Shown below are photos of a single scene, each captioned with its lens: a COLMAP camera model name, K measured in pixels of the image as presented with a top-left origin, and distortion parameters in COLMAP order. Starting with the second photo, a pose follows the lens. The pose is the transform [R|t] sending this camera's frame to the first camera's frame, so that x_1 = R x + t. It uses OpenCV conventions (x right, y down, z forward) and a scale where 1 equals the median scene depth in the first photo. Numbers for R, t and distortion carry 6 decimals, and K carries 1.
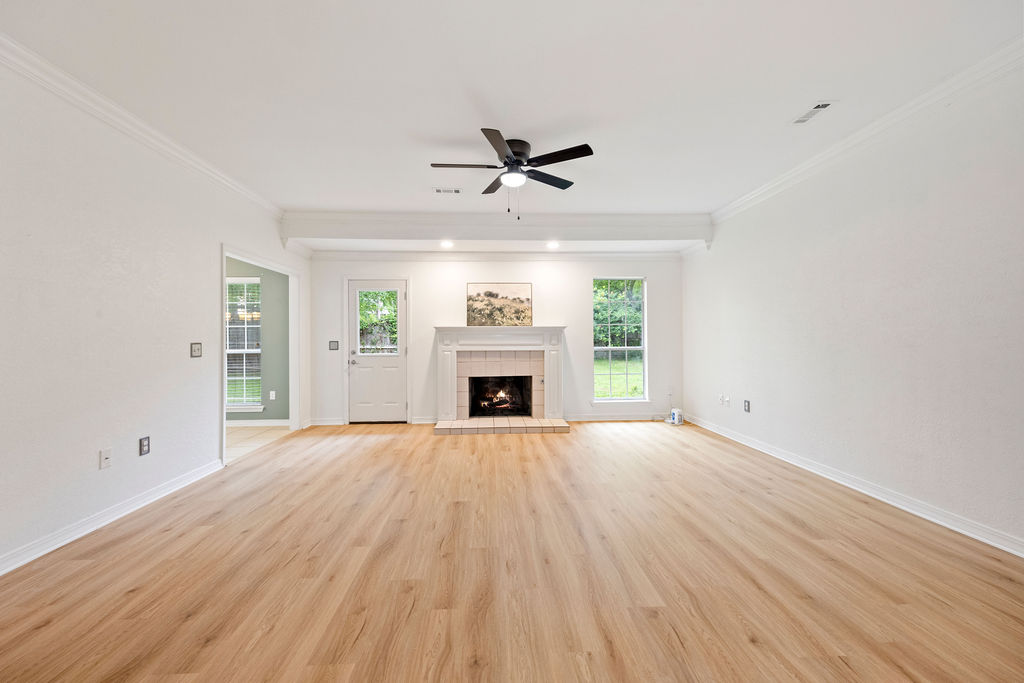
lens RADIAL K [[393.8, 0, 525.7], [0, 393.8, 333.1], [0, 0, 1]] dist [-0.001741, 0.000270]
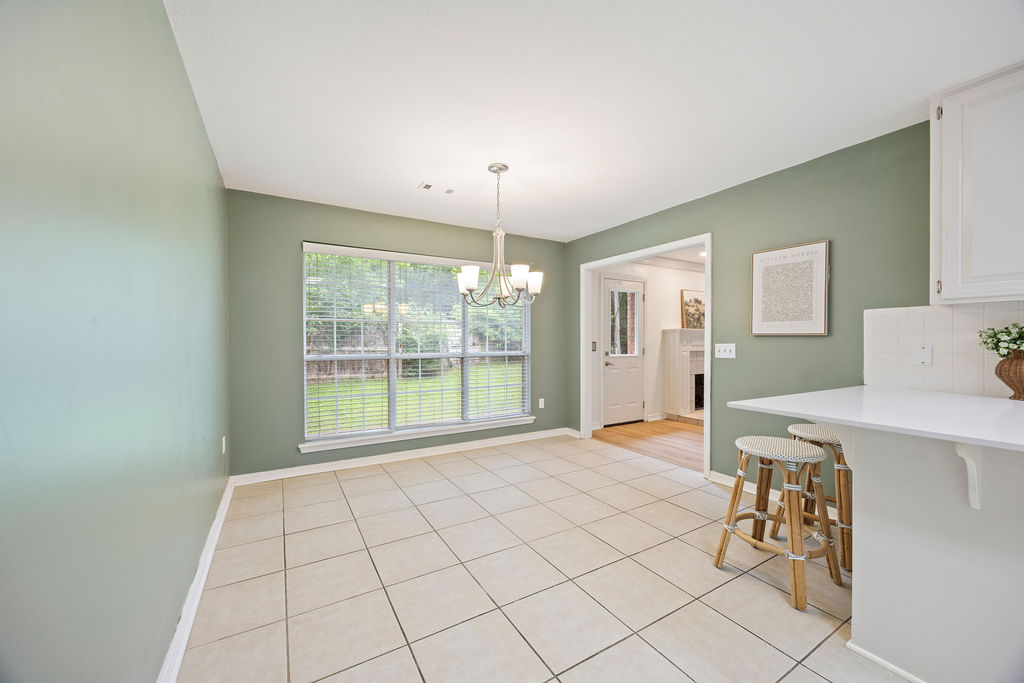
lens RADIAL K [[393.8, 0, 505.3], [0, 393.8, 343.1], [0, 0, 1]] dist [-0.001741, 0.000270]
pose [[0.879043, 0.004973, 0.476717, -1.123608], [-0.009829, 0.999922, 0.007693, 0.019021], [-0.476641, -0.011448, 0.879023, 0.271758]]
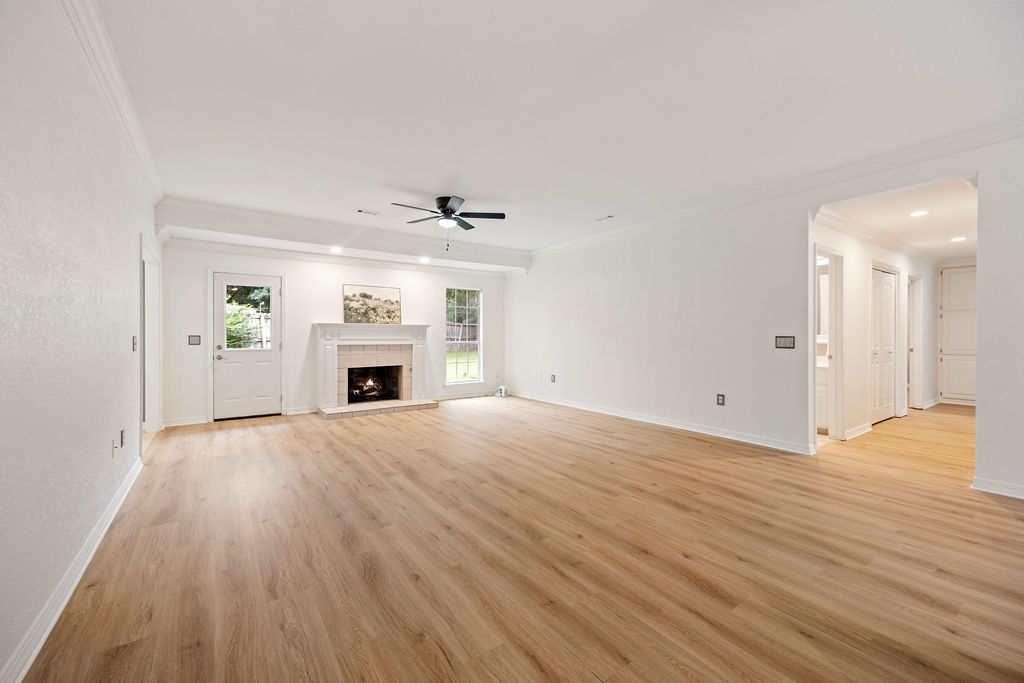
lens RADIAL K [[393.8, 0, 500.4], [0, 393.8, 332.5], [0, 0, 1]] dist [-0.001741, 0.000270]
pose [[0.855218, 0.010872, 0.518154, -0.349988], [-0.014194, 0.999896, 0.002447, 0.000368], [-0.518073, -0.009448, 0.855284, -0.188991]]
